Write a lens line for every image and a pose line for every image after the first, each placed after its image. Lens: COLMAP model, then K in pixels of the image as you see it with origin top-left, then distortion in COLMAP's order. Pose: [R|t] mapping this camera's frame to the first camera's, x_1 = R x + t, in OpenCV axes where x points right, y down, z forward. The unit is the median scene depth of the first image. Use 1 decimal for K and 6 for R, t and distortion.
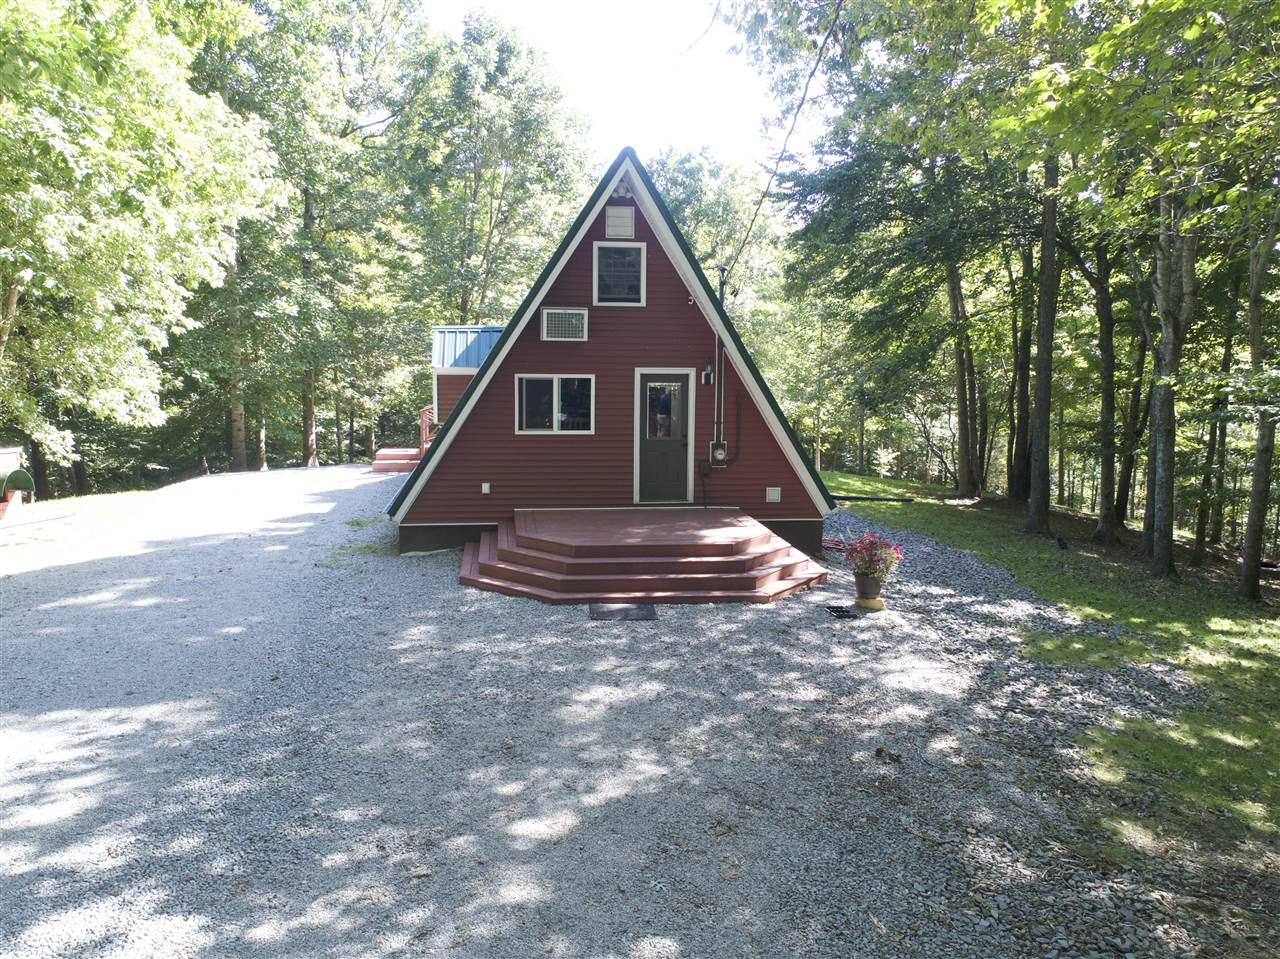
lens RADIAL K [[961.2, 0, 641.2], [0, 961.2, 474.6], [0, 0, 1]] dist [-0.015382, -0.000554]
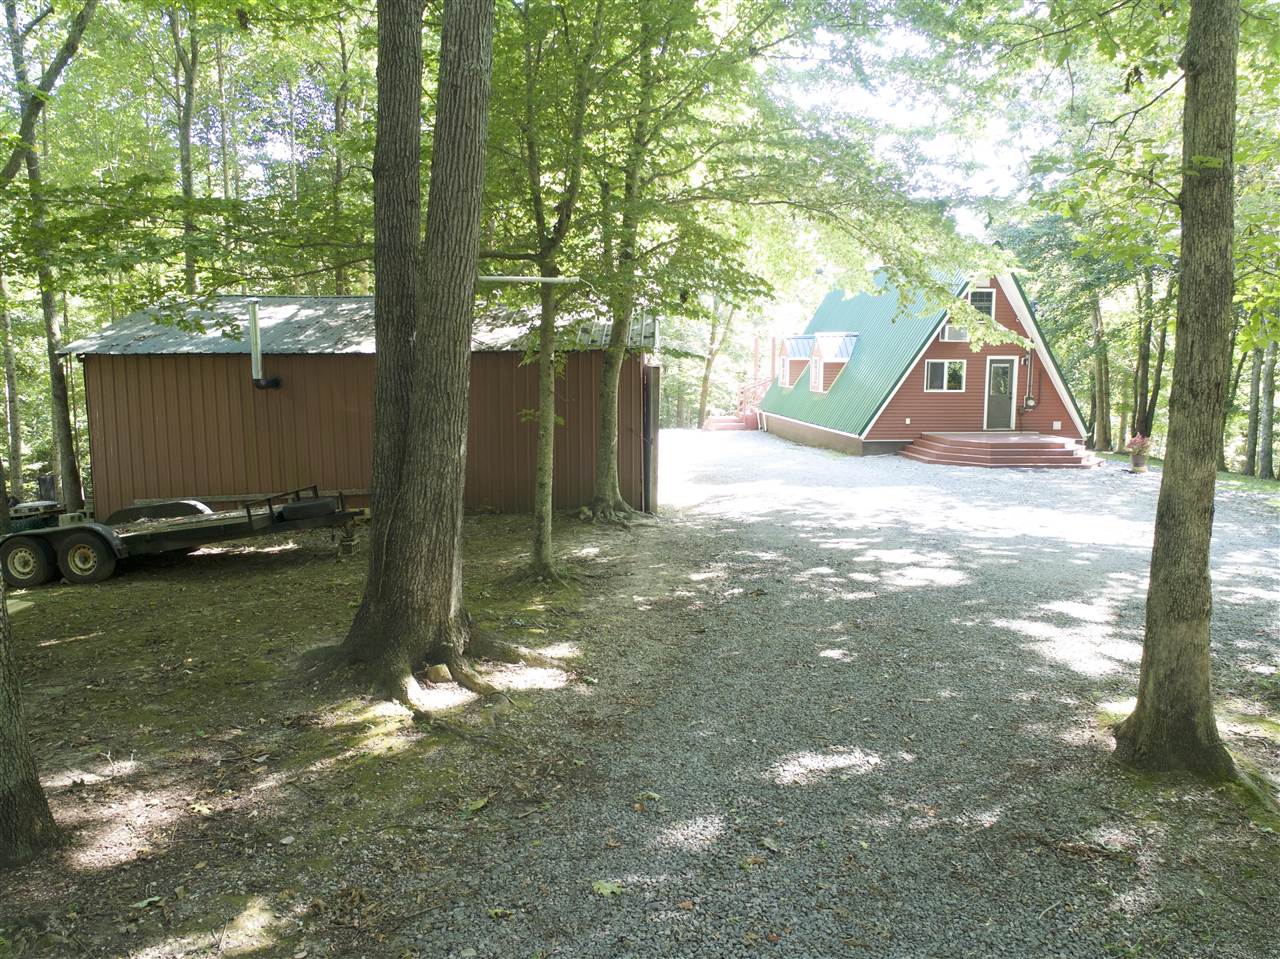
lens RADIAL K [[961.2, 0, 642.5], [0, 961.2, 480.8], [0, 0, 1]] dist [-0.015382, -0.000554]
pose [[0.999703, -0.005320, -0.023800, -0.355672], [0.005505, 0.999955, 0.007729, 0.063324], [0.023757, -0.007858, 0.999687, -0.491543]]
